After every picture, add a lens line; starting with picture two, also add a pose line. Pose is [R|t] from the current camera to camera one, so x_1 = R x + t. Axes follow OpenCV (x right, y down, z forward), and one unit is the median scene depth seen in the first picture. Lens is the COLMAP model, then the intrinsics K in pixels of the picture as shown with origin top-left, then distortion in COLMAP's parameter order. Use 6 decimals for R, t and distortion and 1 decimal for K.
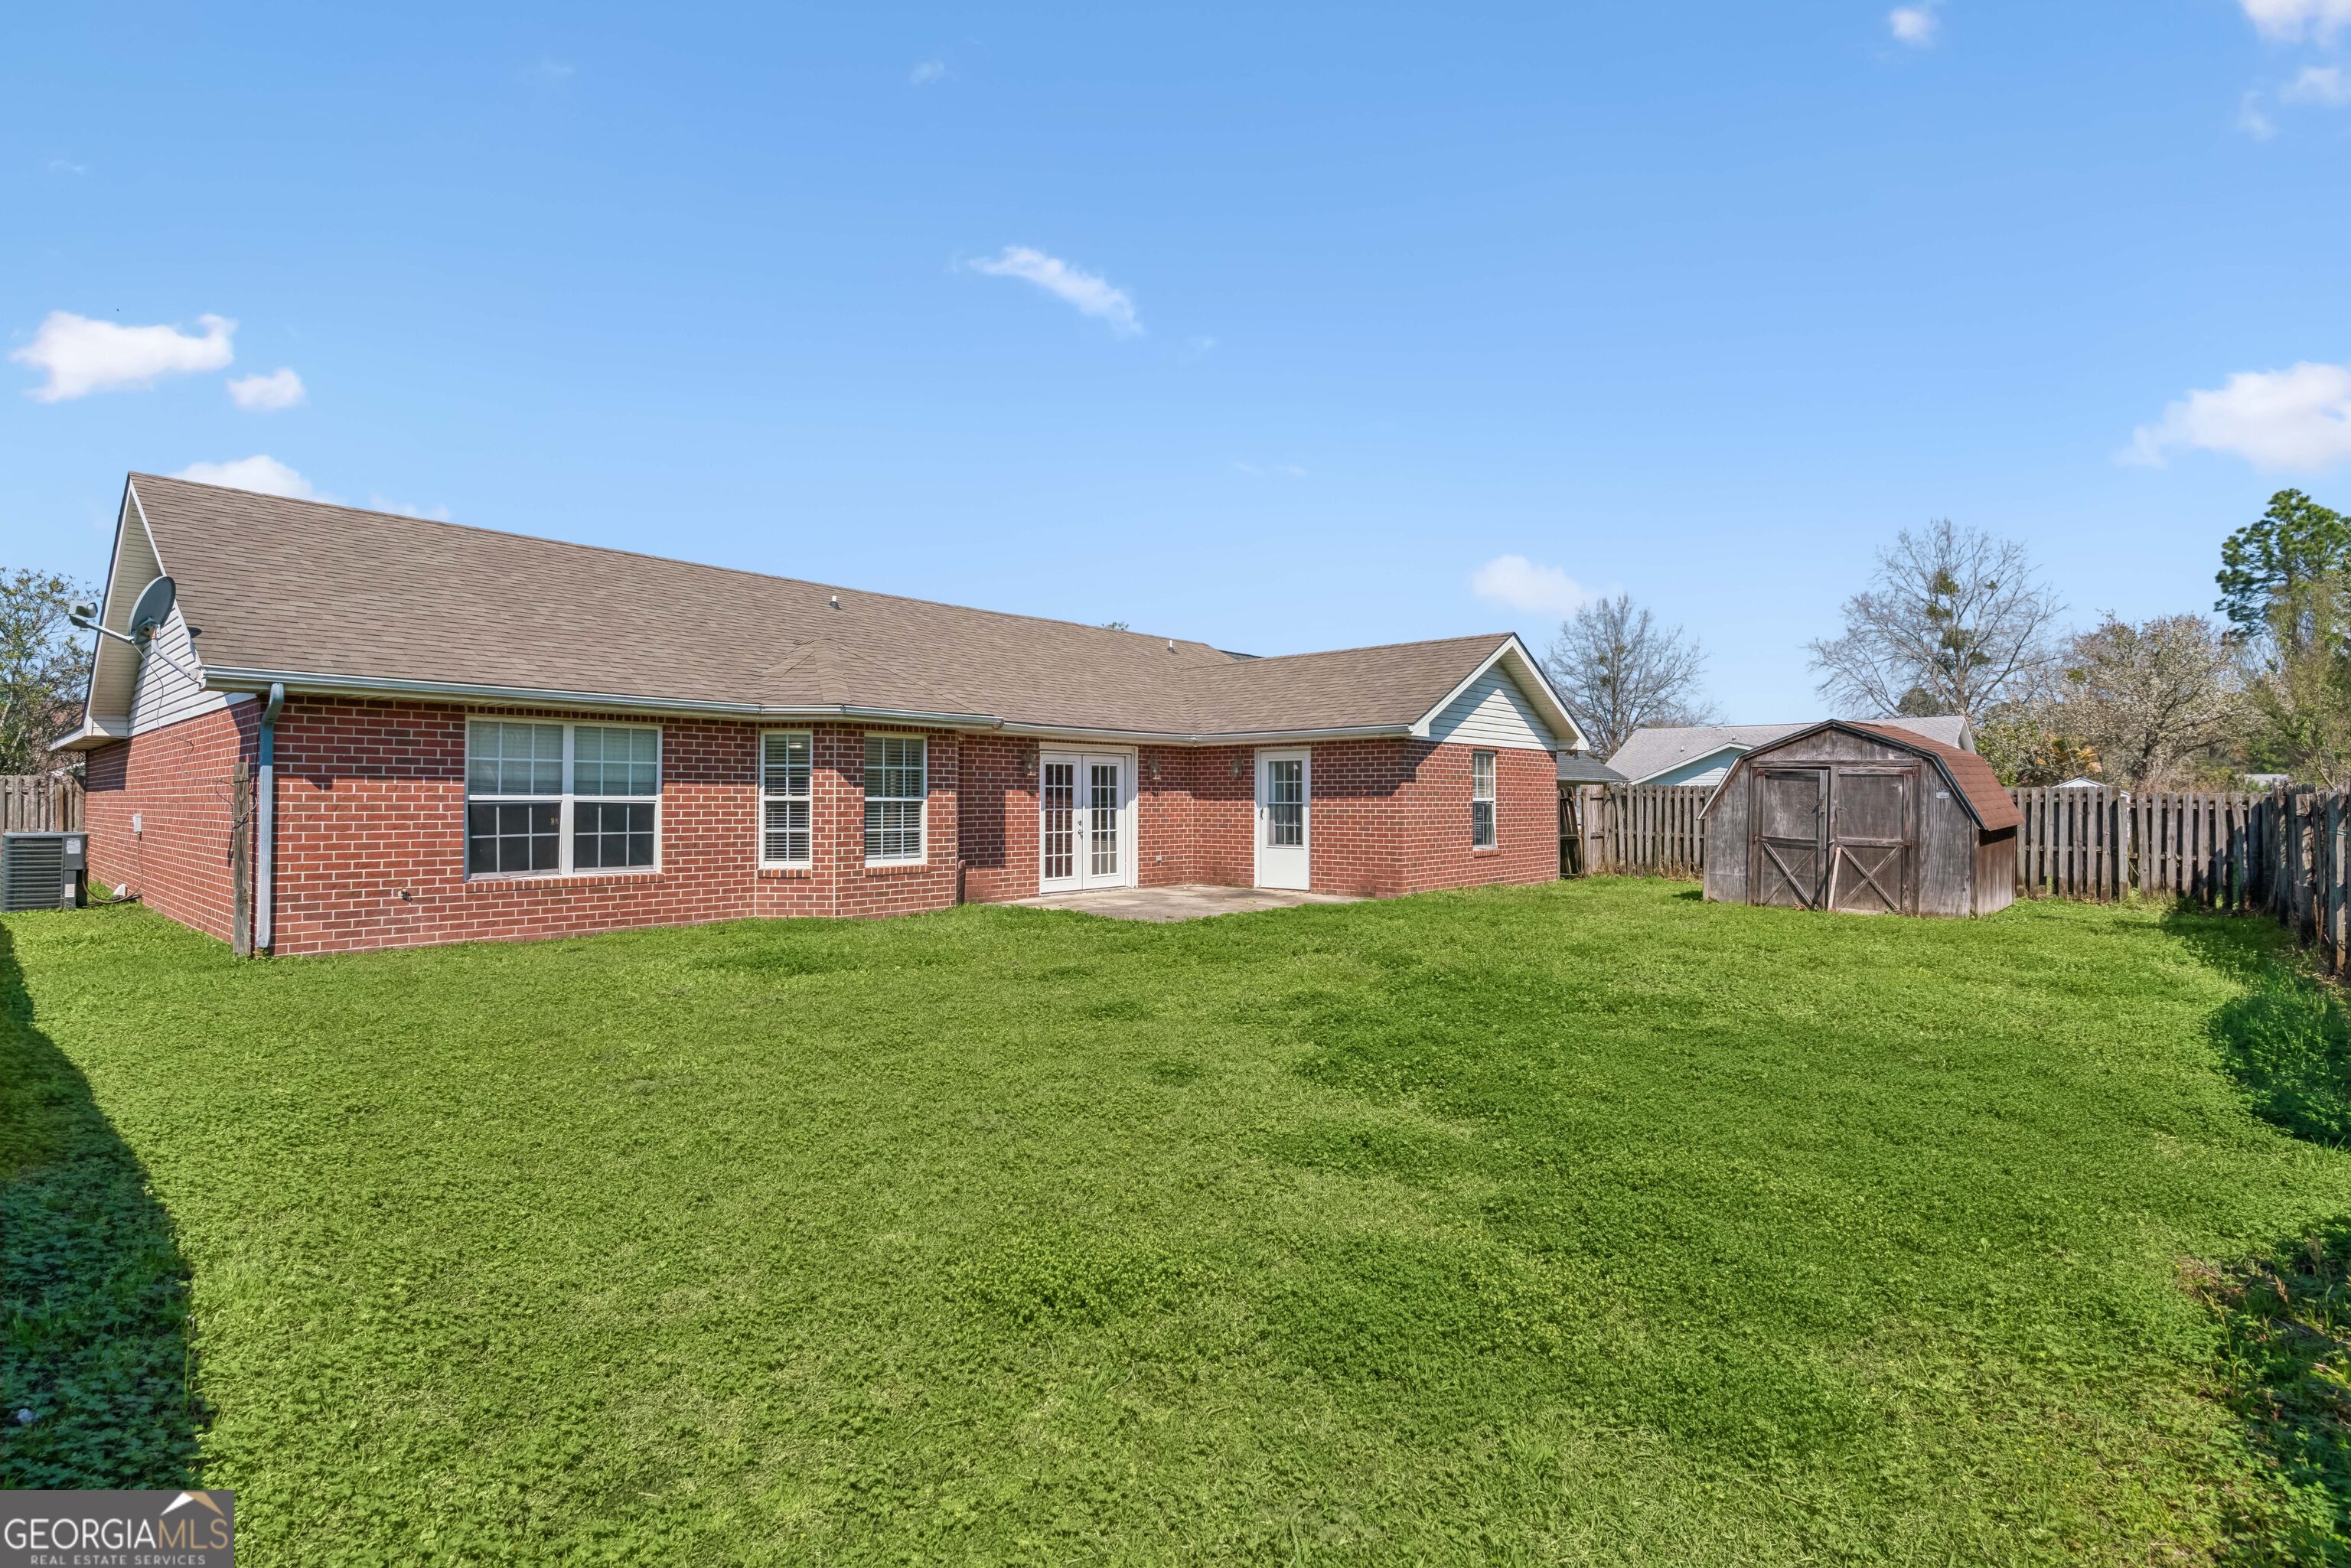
lens RADIAL K [[1122.8, 0, 1156.7], [0, 1122.8, 775.0], [0, 0, 1]] dist [-0.000177, -0.000555]
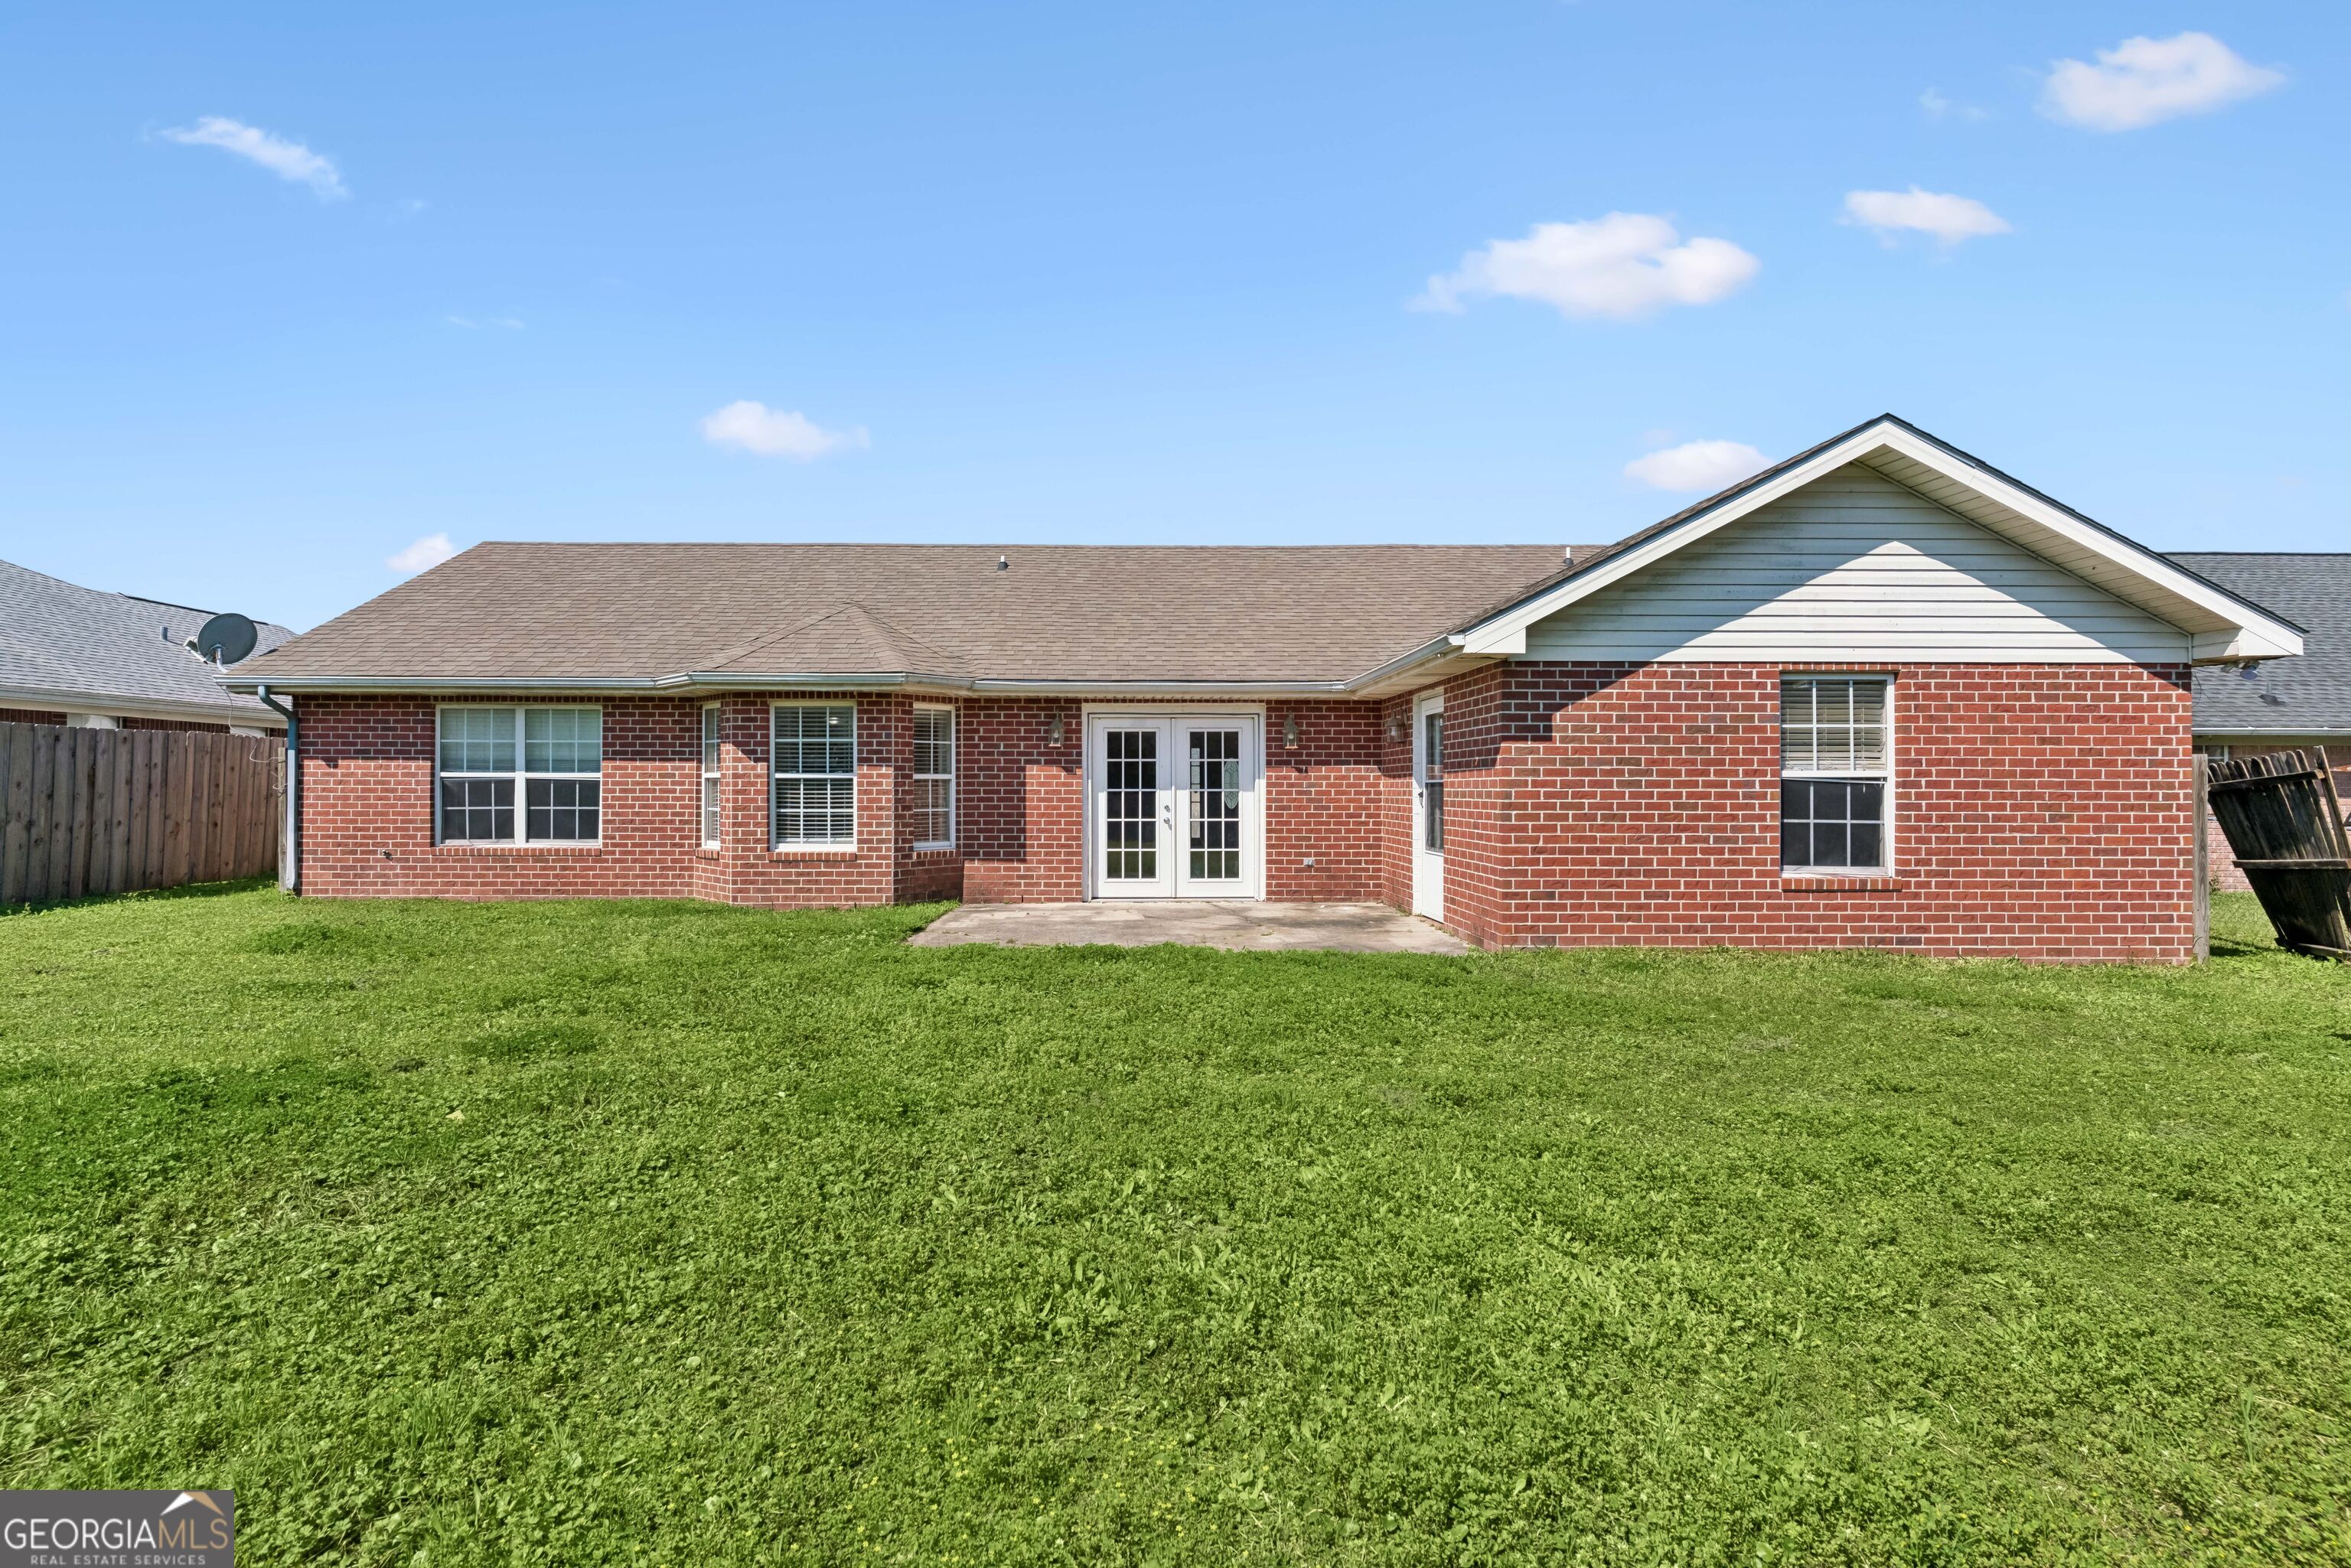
lens RADIAL K [[1122.8, 0, 1156.7], [0, 1122.8, 775.0], [0, 0, 1]] dist [-0.000177, -0.000555]
pose [[0.672613, -0.006284, -0.739968, 0.582848], [0.014539, 0.999883, 0.004724, 0.020033], [0.739852, -0.013935, 0.672626, 0.591681]]
